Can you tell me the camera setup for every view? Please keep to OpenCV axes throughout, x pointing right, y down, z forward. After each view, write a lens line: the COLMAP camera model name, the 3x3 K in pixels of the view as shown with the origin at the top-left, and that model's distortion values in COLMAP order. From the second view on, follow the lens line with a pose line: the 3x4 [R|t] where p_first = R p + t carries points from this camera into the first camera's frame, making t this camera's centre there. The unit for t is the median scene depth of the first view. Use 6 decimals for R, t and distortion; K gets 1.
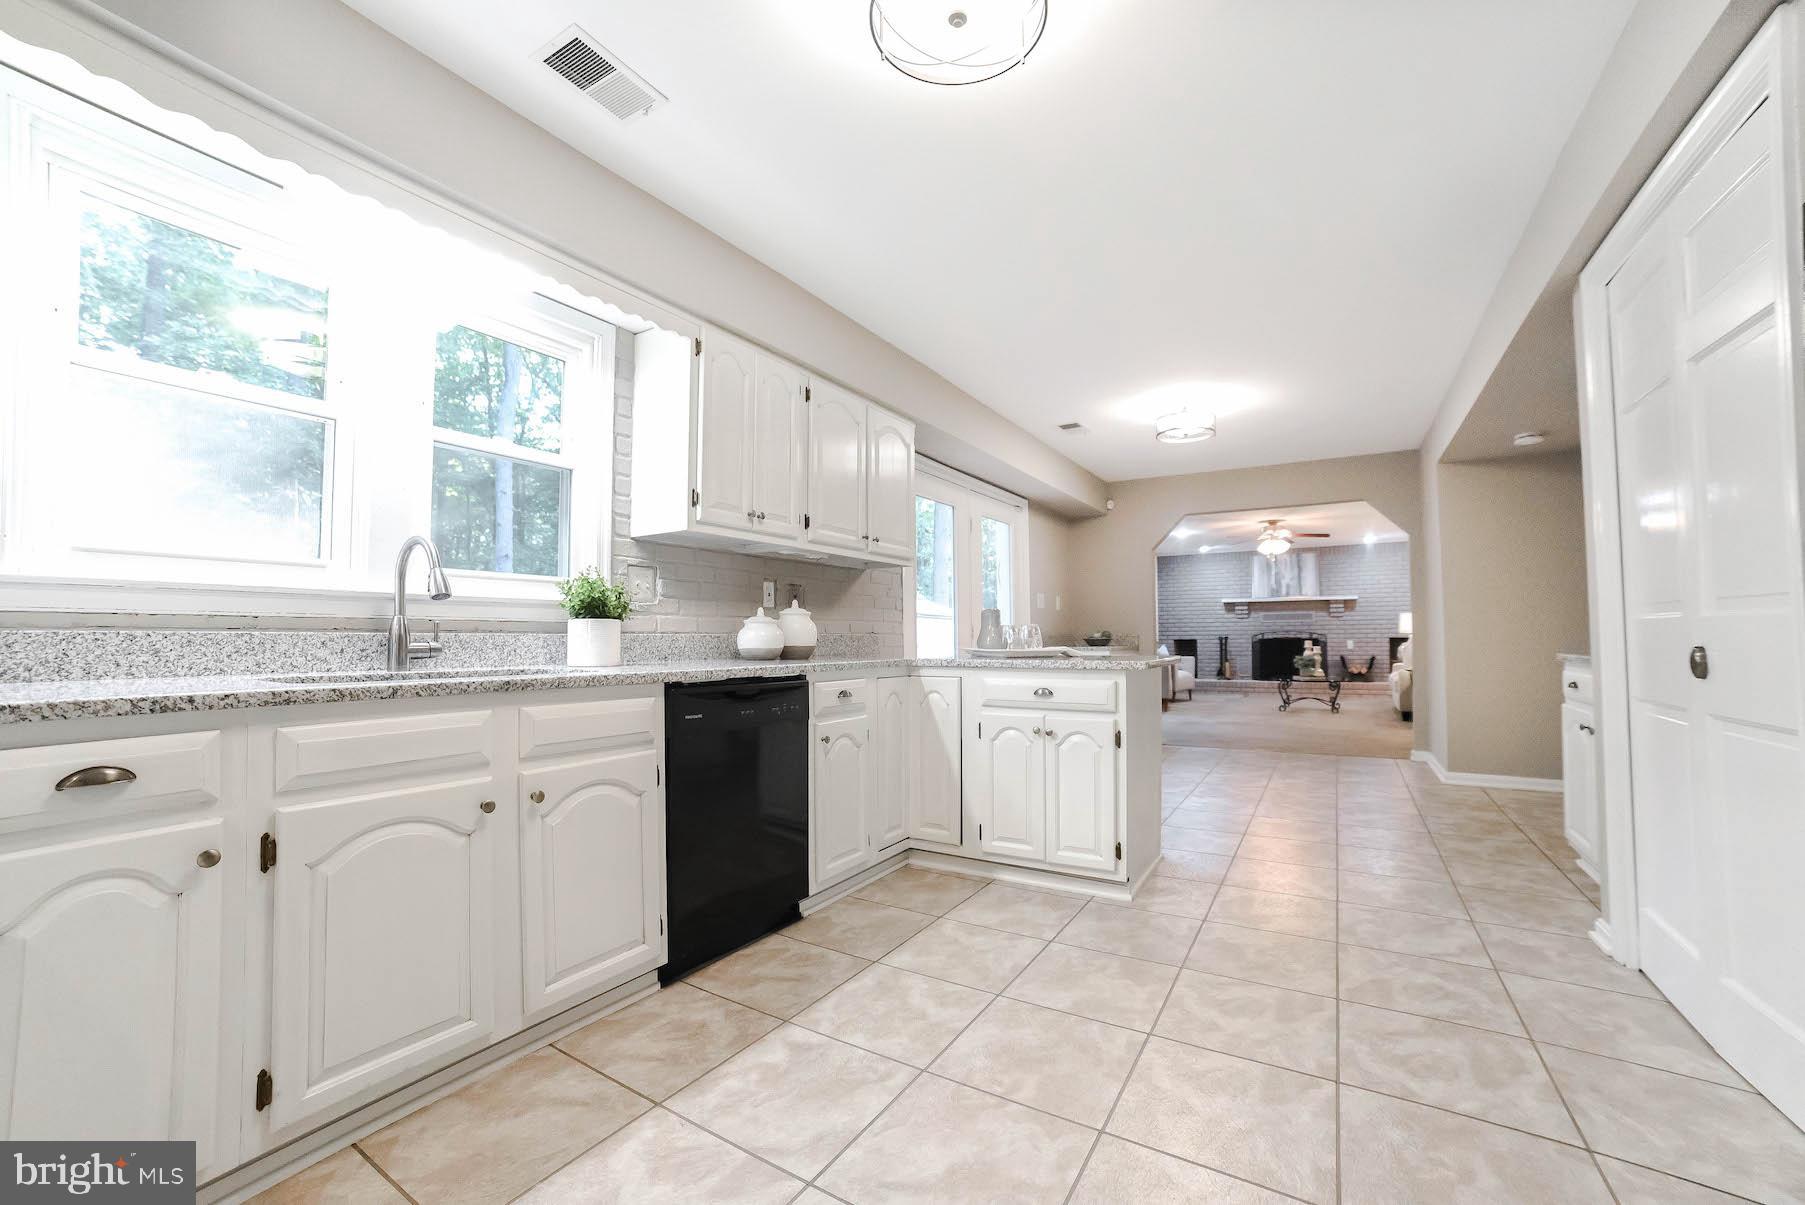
lens RADIAL K [[737.7, 0, 889.9], [0, 737.7, 608.2], [0, 0, 1]] dist [-0.083246, 0.033549]
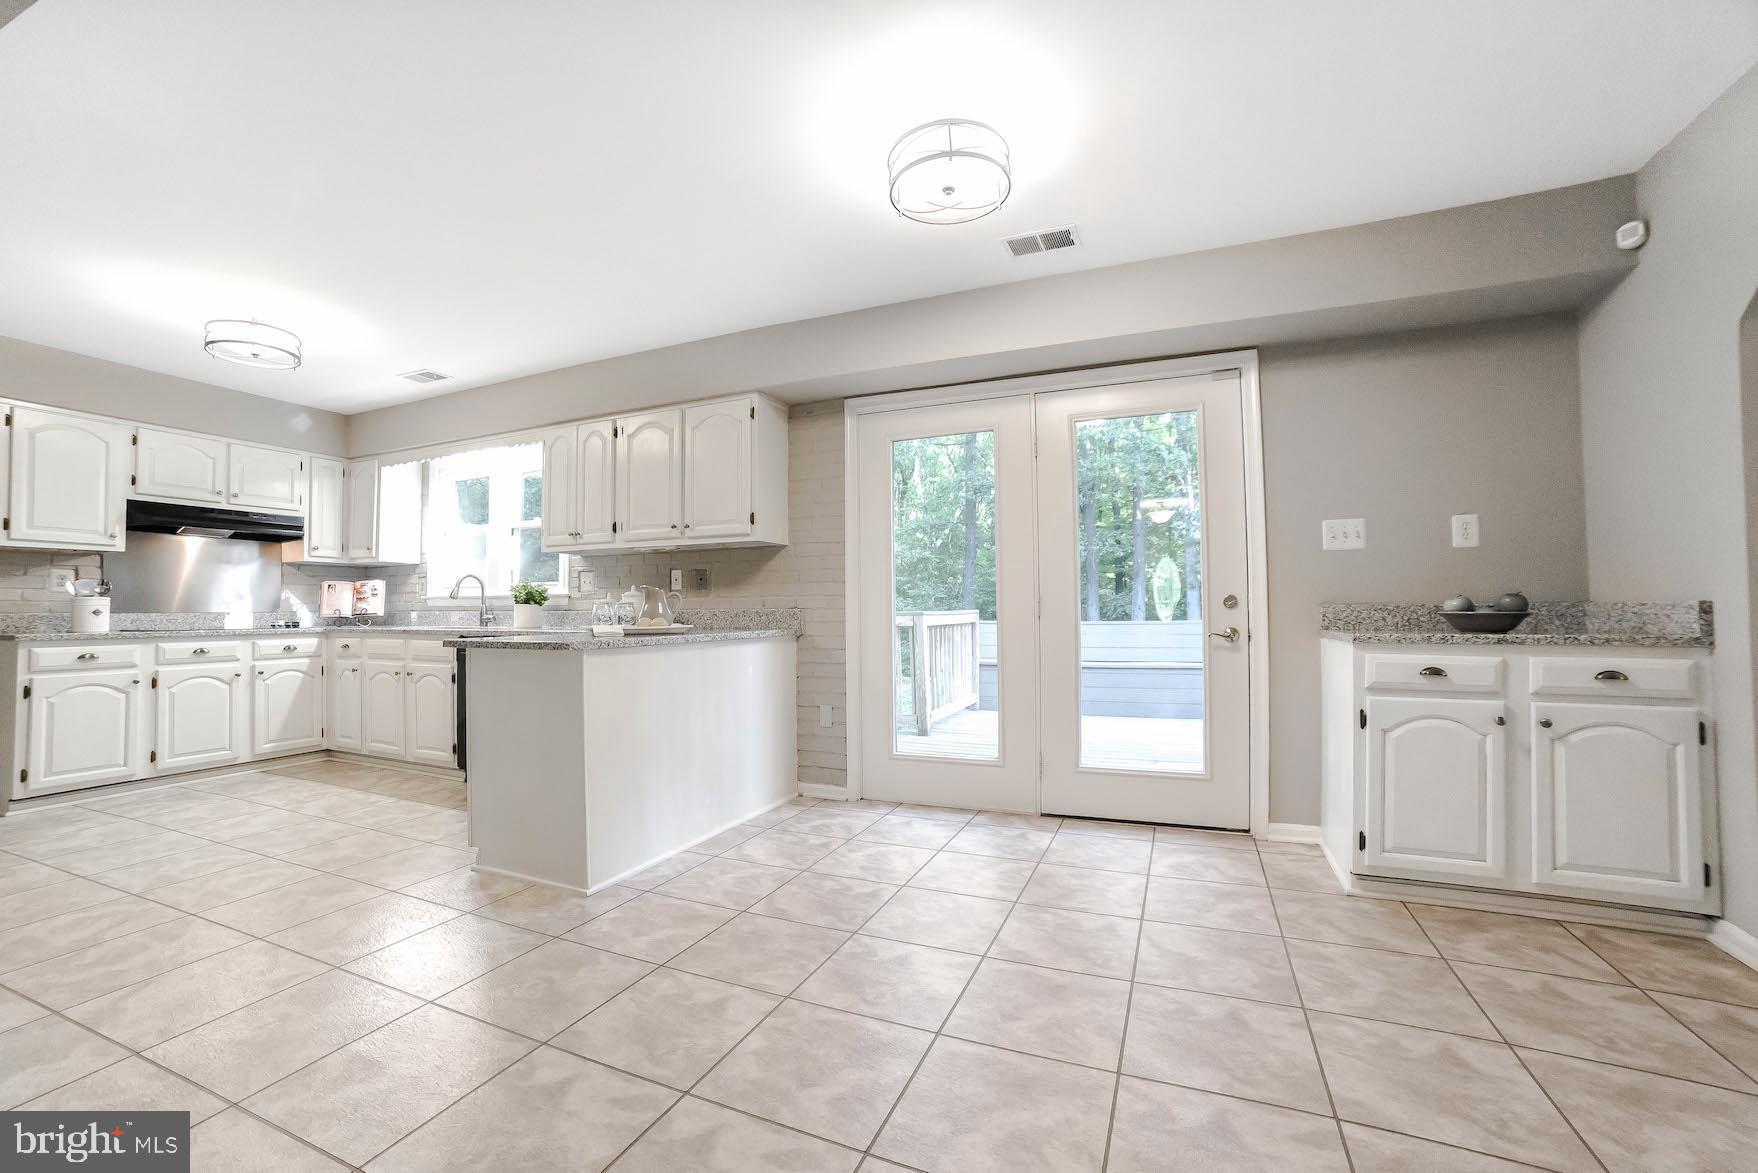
lens RADIAL K [[718.5, 0, 866.7], [0, 718.5, 592.0], [0, 0, 1]] dist [-0.083246, 0.033549]
pose [[0.125188, -0.023351, -0.991858, 1.816420], [0.045557, 0.998804, -0.017765, 0.065862], [0.991087, -0.042962, 0.126102, 1.881568]]
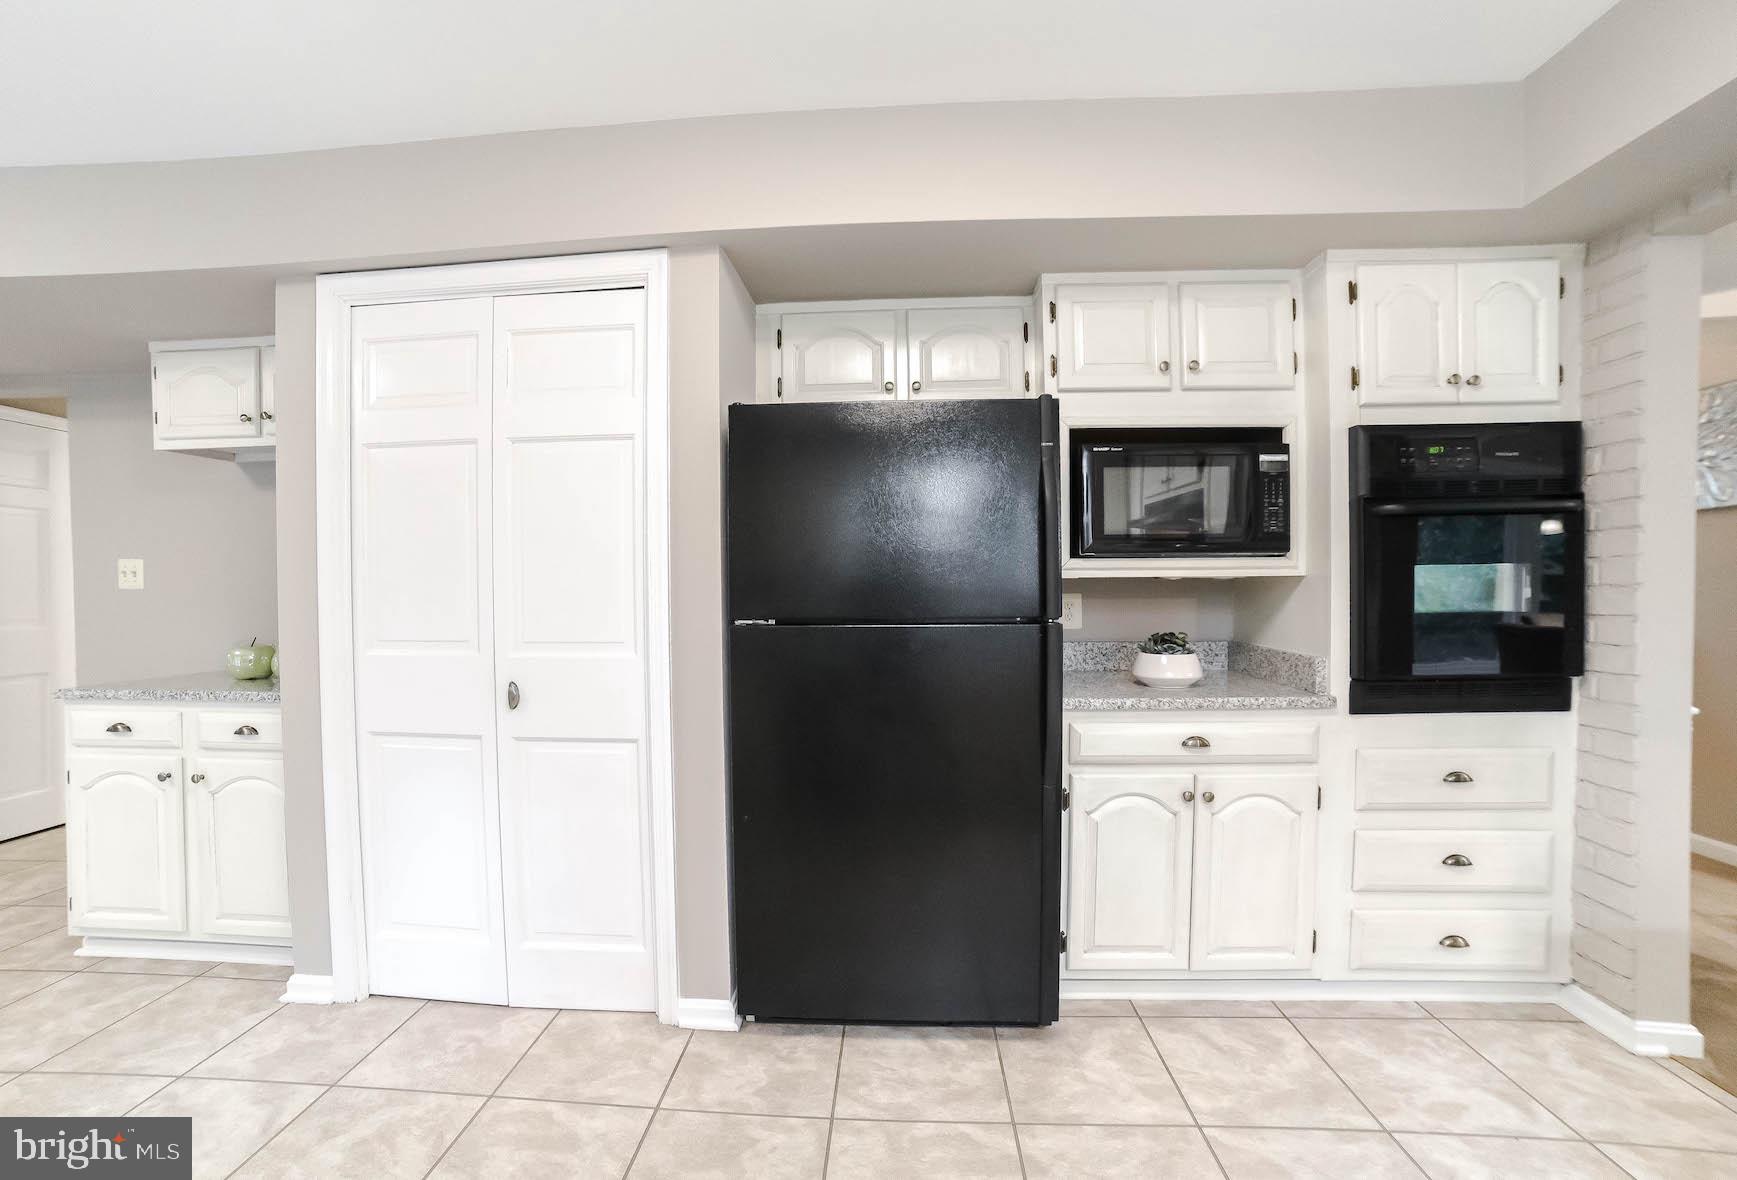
lens RADIAL K [[693.7, 0, 858.7], [0, 693.7, 593.2], [0, 0, 1]] dist [-0.000619, 0.007011]
pose [[-0.437047, -0.004285, 0.899428, -0.165764], [-0.026616, 0.999612, -0.008171, -0.086775], [-0.899045, -0.027510, -0.436992, 0.811173]]
